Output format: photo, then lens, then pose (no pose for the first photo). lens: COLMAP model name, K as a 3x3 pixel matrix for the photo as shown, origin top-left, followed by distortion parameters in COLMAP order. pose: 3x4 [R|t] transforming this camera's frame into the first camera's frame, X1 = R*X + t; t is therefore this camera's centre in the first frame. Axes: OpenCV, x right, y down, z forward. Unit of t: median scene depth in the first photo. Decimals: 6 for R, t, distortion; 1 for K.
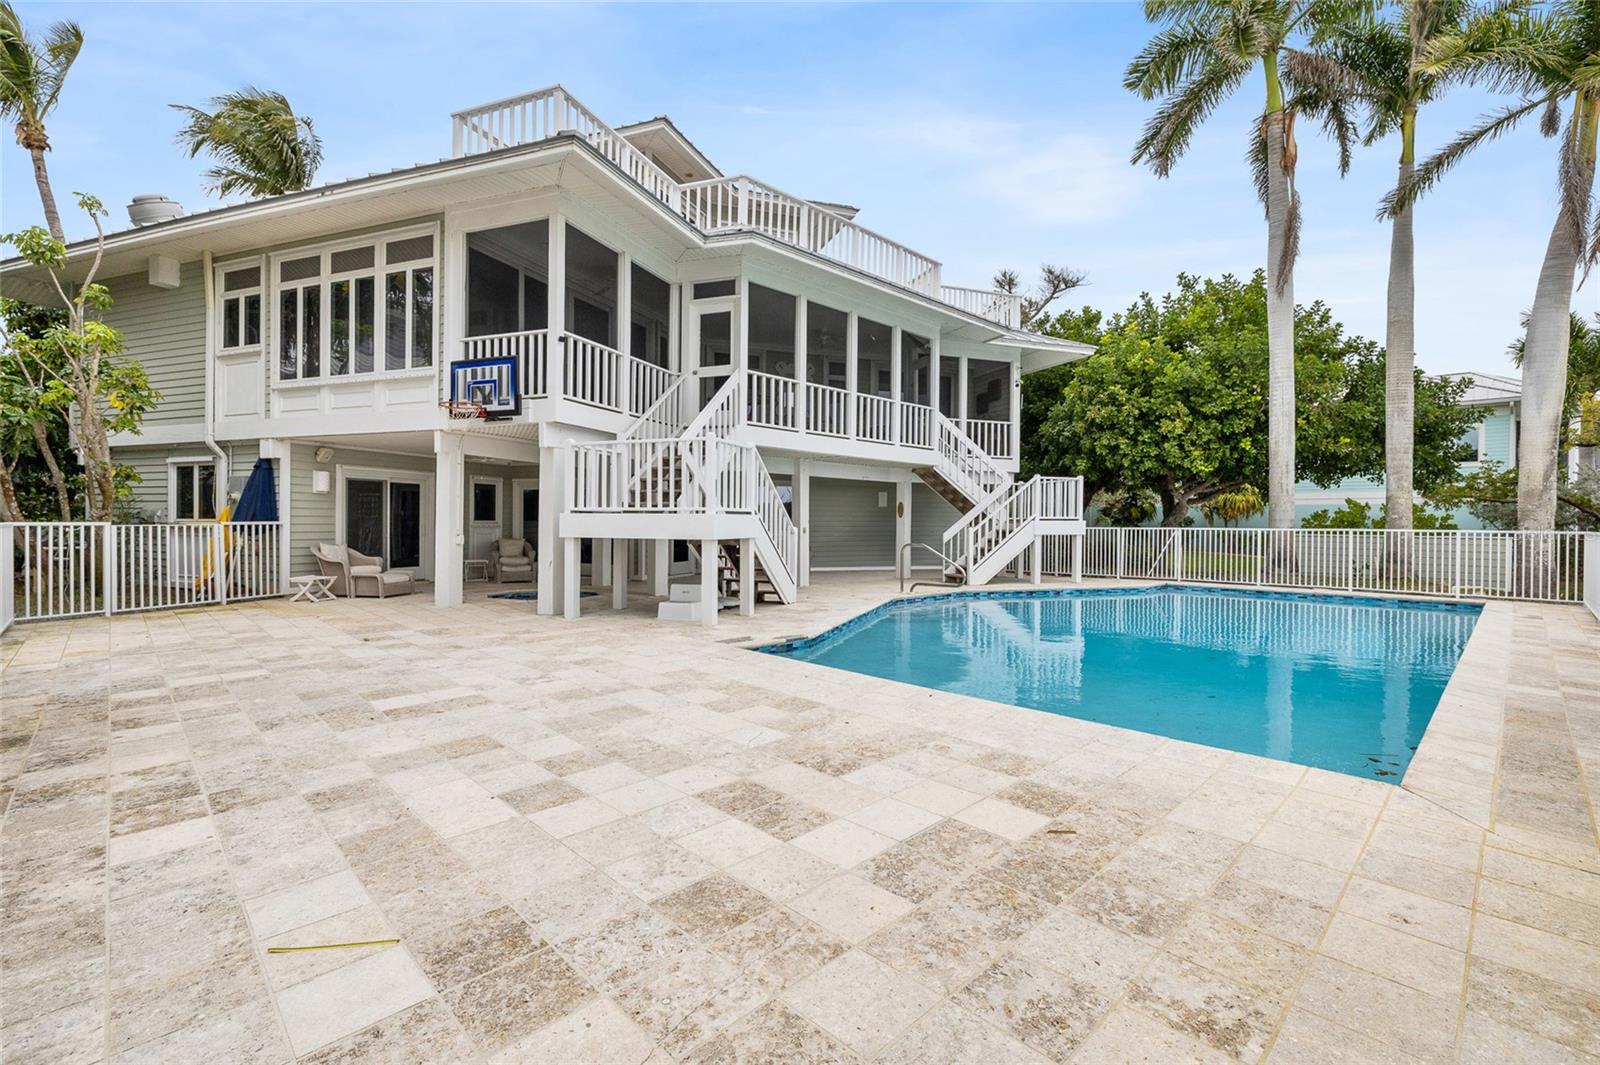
lens RADIAL K [[704.2, 0, 800.0], [0, 704.2, 532.5], [0, 0, 1]] dist [-0.000199, 0.000115]
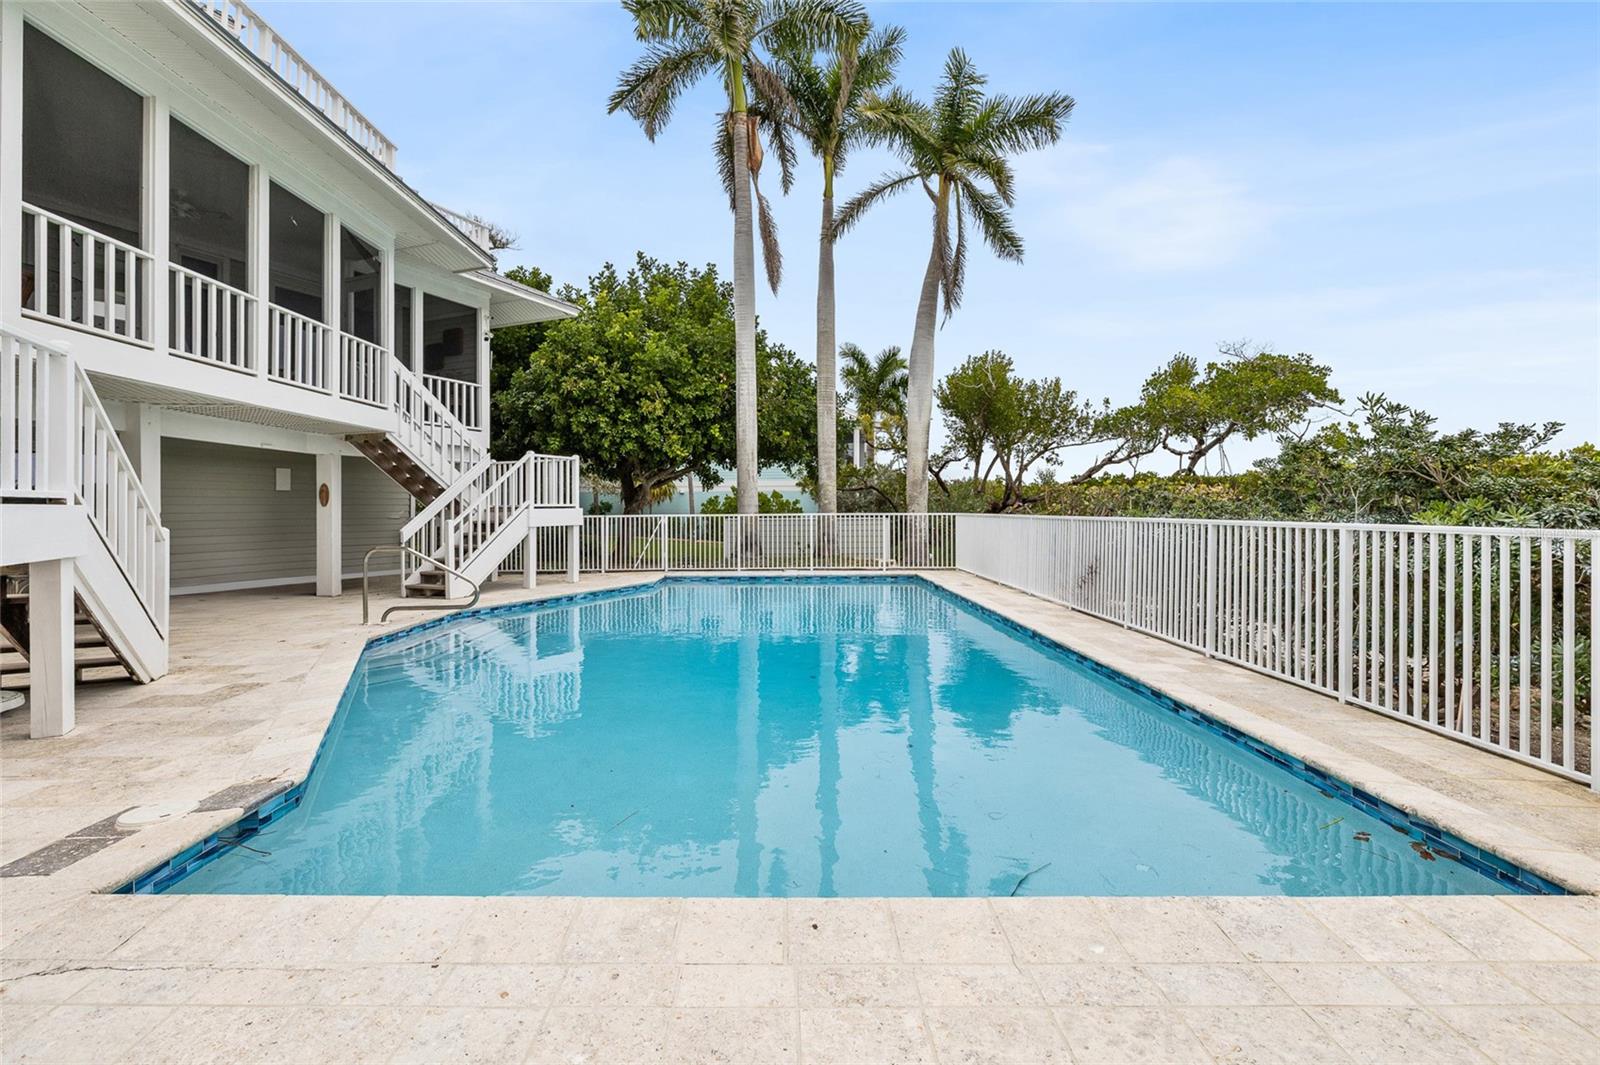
lens RADIAL K [[740.3, 0, 797.1], [0, 740.3, 503.1], [0, 0, 1]] dist [-0.000456, 0.000144]
pose [[0.707057, -0.005351, 0.707137, -0.038178], [0.021438, 0.999674, -0.013871, -0.004813], [-0.706832, 0.024967, 0.706941, 0.176257]]
